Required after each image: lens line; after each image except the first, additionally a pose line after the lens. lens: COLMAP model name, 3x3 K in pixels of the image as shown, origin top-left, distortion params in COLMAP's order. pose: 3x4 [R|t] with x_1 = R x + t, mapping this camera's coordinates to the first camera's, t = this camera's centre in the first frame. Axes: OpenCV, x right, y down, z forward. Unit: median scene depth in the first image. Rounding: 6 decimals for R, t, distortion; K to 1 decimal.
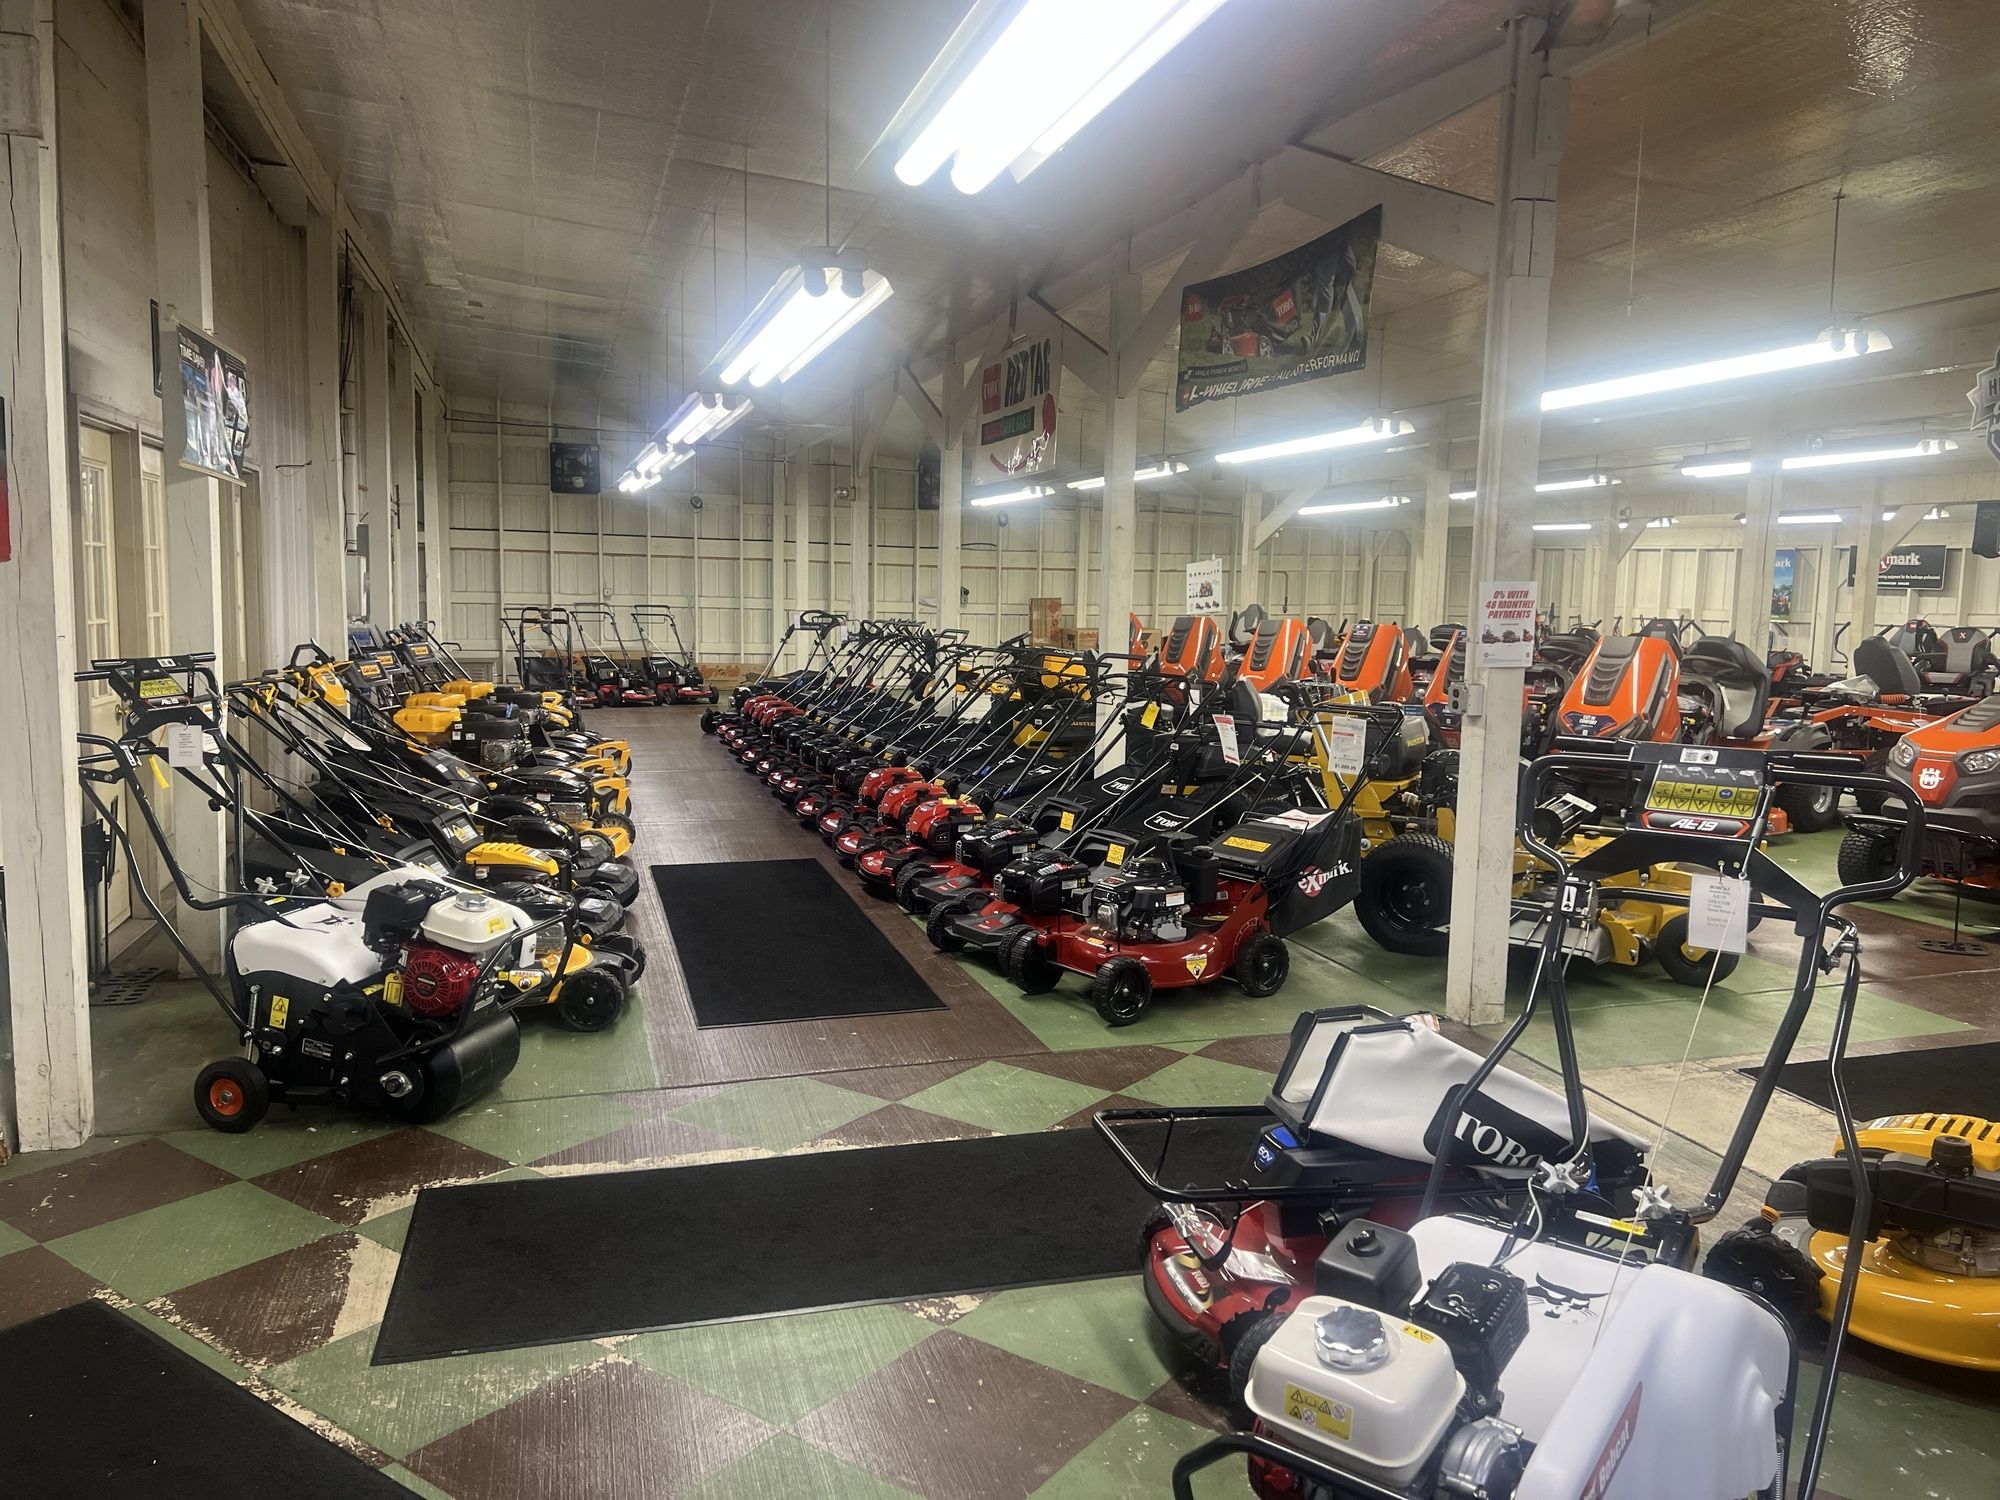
lens RADIAL K [[1479.3, 0, 996.0], [0, 1479.3, 719.6], [0, 0, 1]] dist [0.101868, -0.142029]
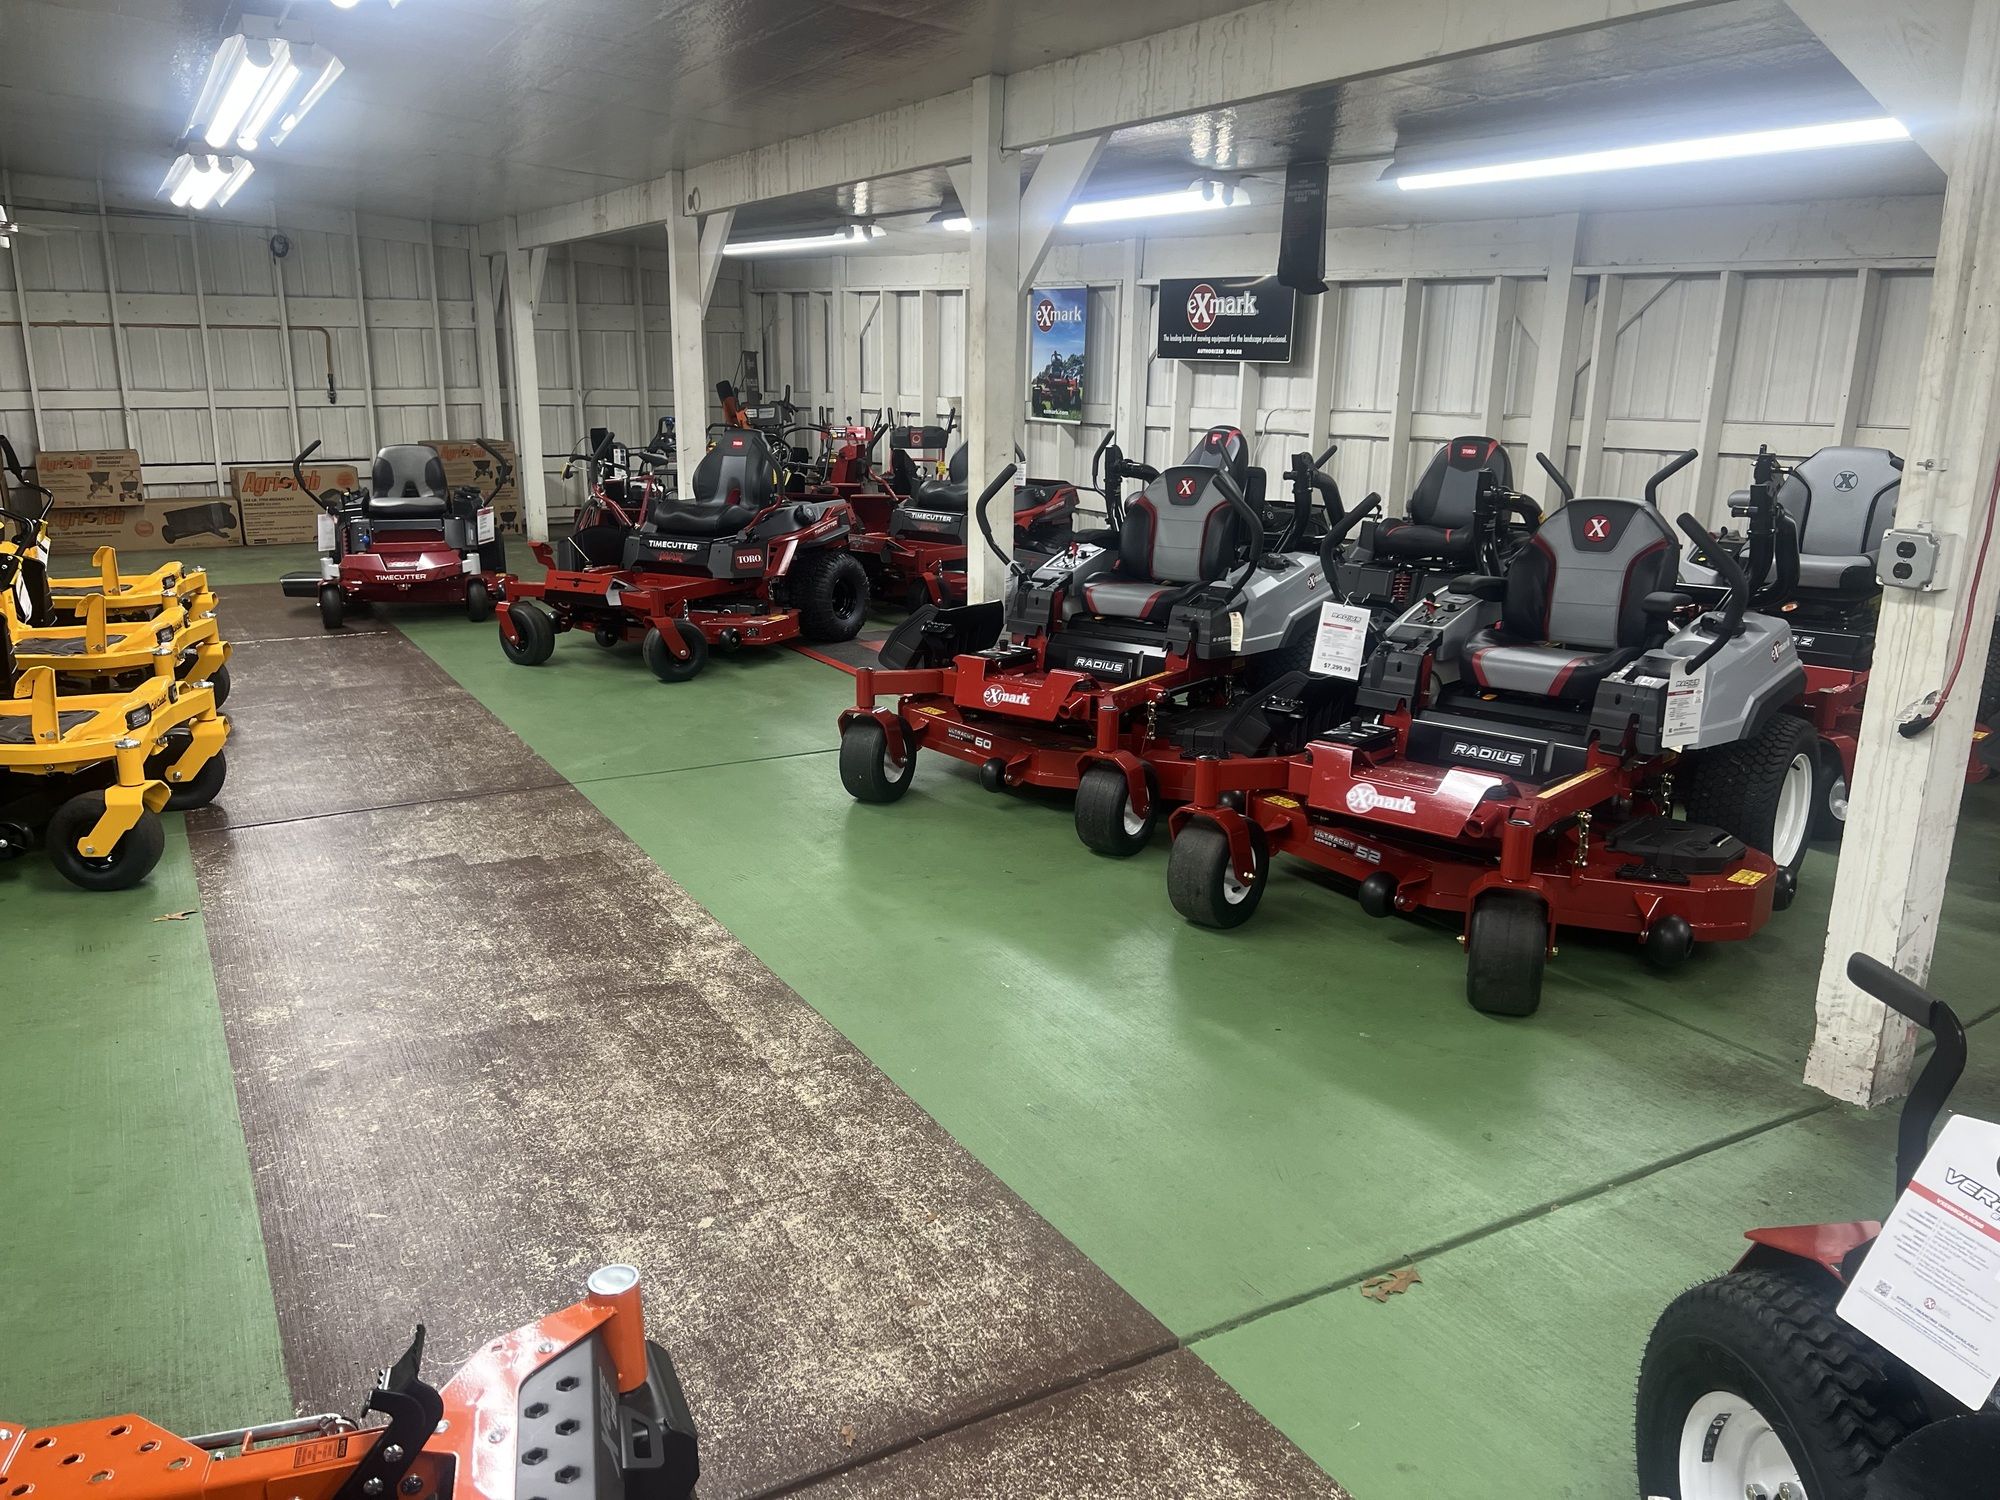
lens RADIAL K [[1479.3, 0, 996.0], [0, 1479.3, 719.6], [0, 0, 1]] dist [0.101868, -0.142029]
pose [[0.975291, -0.057603, 0.213284, 0.710665], [0.024499, 0.987655, 0.154716, -0.080320], [-0.219563, -0.145667, 0.964662, 0.867088]]
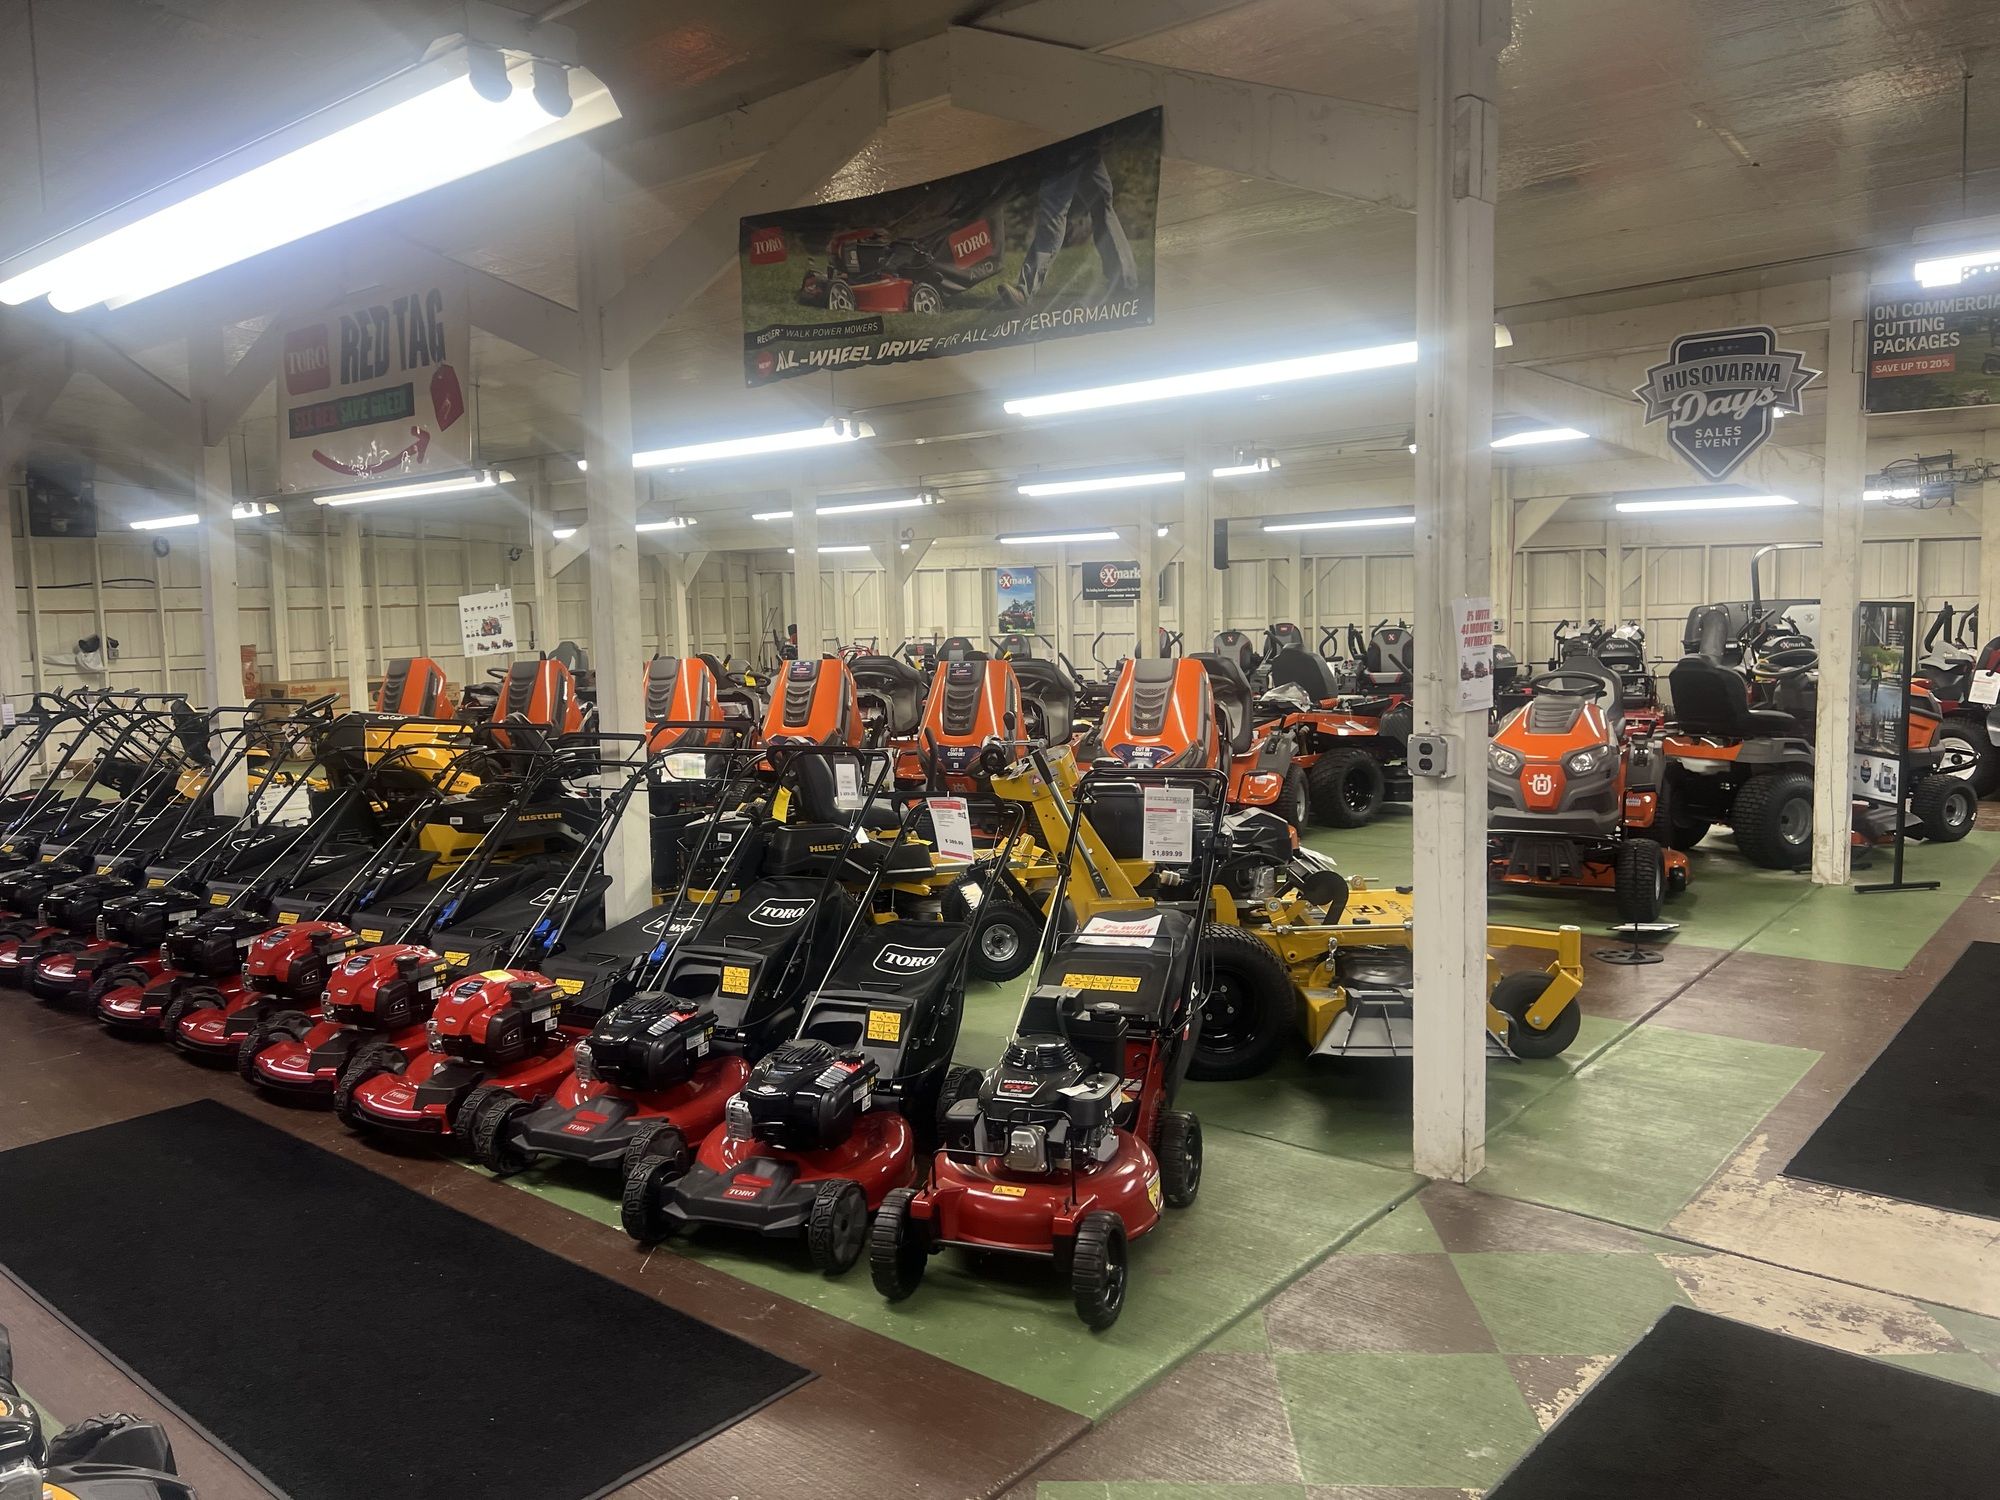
lens RADIAL K [[1479.3, 0, 996.0], [0, 1479.3, 719.6], [0, 0, 1]] dist [0.101868, -0.142029]
pose [[0.836718, -0.079191, 0.541878, -0.141867], [0.089219, 0.995982, 0.007791, -0.029233], [-0.540318, 0.041827, 0.840421, 0.246385]]
